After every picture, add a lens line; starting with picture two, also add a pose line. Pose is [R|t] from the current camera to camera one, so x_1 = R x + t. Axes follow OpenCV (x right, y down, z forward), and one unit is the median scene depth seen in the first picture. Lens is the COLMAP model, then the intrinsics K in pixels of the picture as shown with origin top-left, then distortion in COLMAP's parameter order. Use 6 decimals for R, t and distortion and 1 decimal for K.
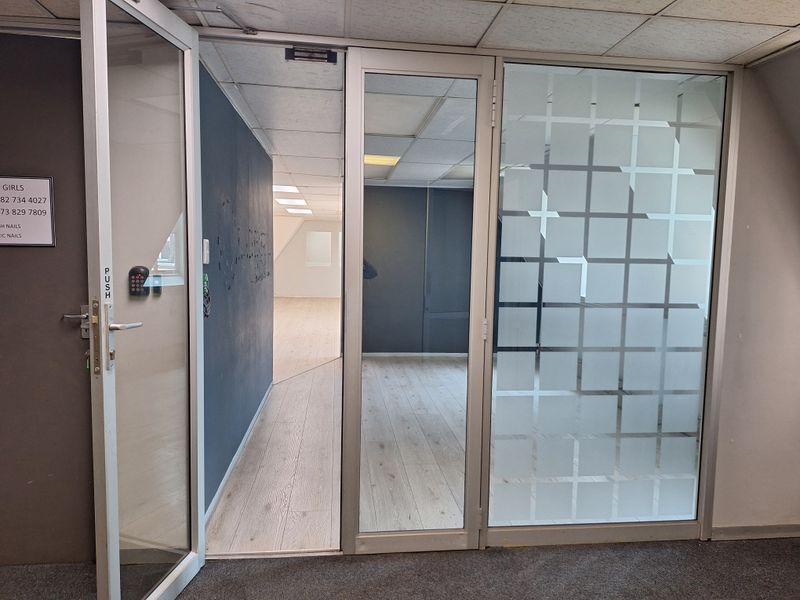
lens RADIAL K [[551.1, 0, 415.2], [0, 551.1, 300.0], [0, 0, 1]] dist [0.072715, -0.092002]
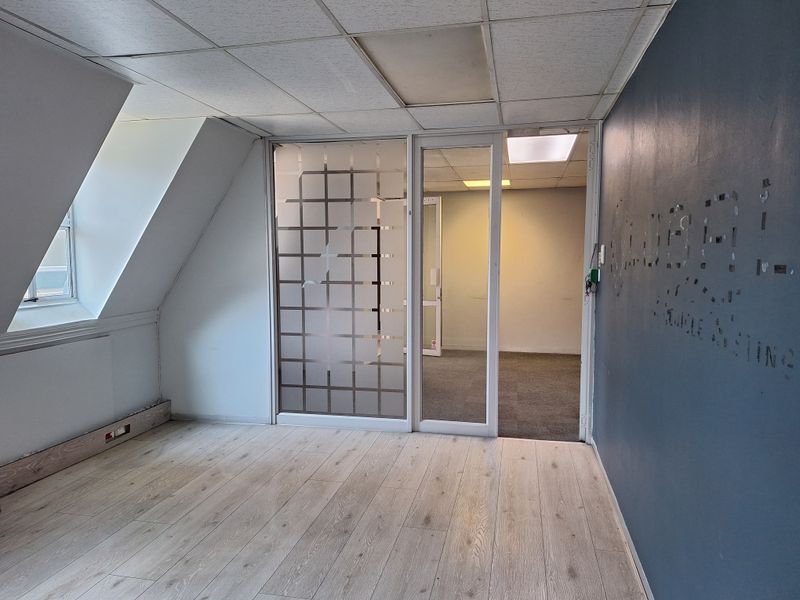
lens RADIAL K [[551.1, 0, 415.2], [0, 551.1, 300.0], [0, 0, 1]] dist [0.072715, -0.092002]
pose [[-0.945403, -0.054831, 0.321258, -0.298852], [0.003759, 0.983845, 0.178981, -0.168157], [-0.325881, 0.170417, -0.929924, 1.861210]]
